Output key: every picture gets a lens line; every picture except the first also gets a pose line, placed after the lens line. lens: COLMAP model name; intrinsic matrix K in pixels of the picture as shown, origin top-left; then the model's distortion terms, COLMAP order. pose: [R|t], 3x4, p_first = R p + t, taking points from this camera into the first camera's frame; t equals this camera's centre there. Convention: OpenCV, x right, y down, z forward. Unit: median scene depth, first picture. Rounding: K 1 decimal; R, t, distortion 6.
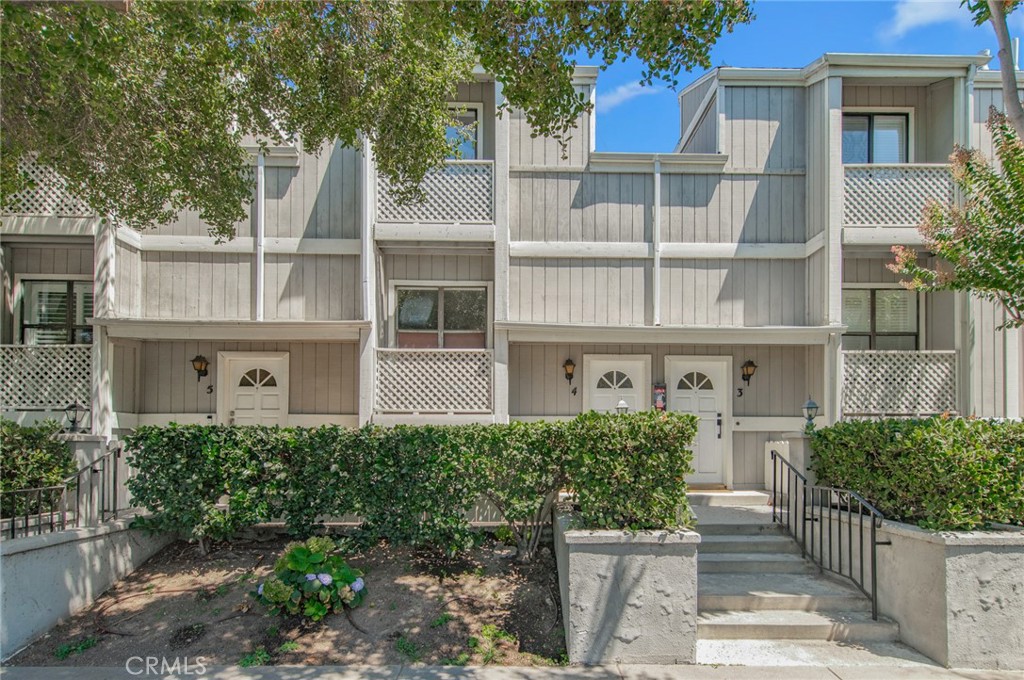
lens RADIAL K [[433.5, 0, 456.9], [0, 433.5, 373.1], [0, 0, 1]] dist [0.009115, -0.000741]
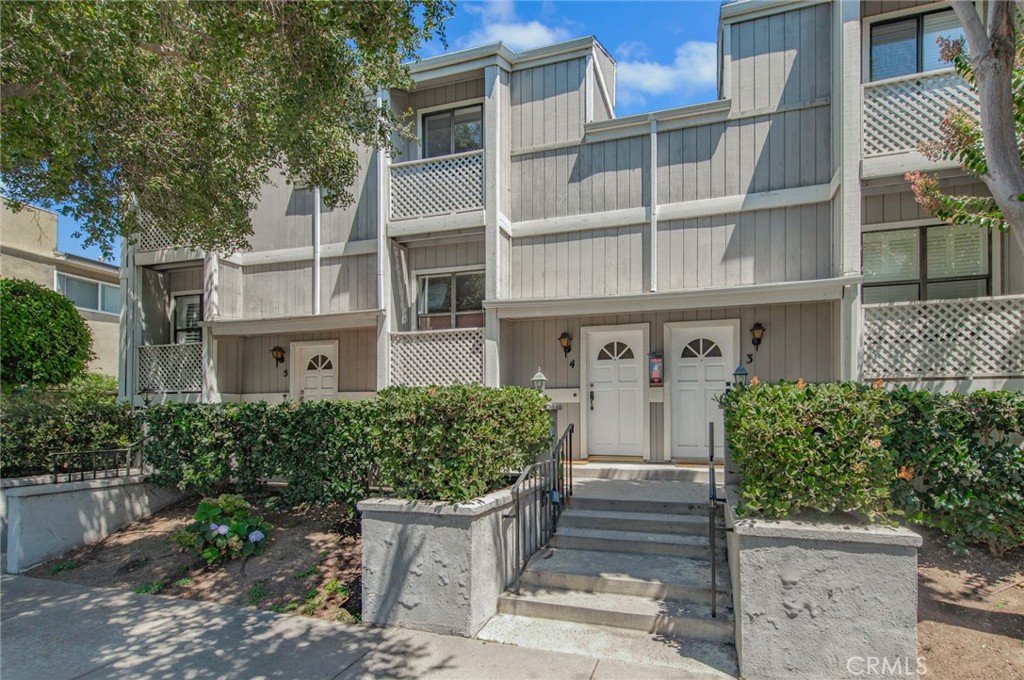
lens RADIAL K [[404.8, 0, 515.9], [0, 404.8, 351.2], [0, 0, 1]] dist [0.007526, -0.000412]
pose [[0.966070, -0.044522, -0.254413, 0.395786], [0.044964, 0.998980, -0.004082, 0.010328], [0.254335, -0.007496, 0.967087, 0.059586]]
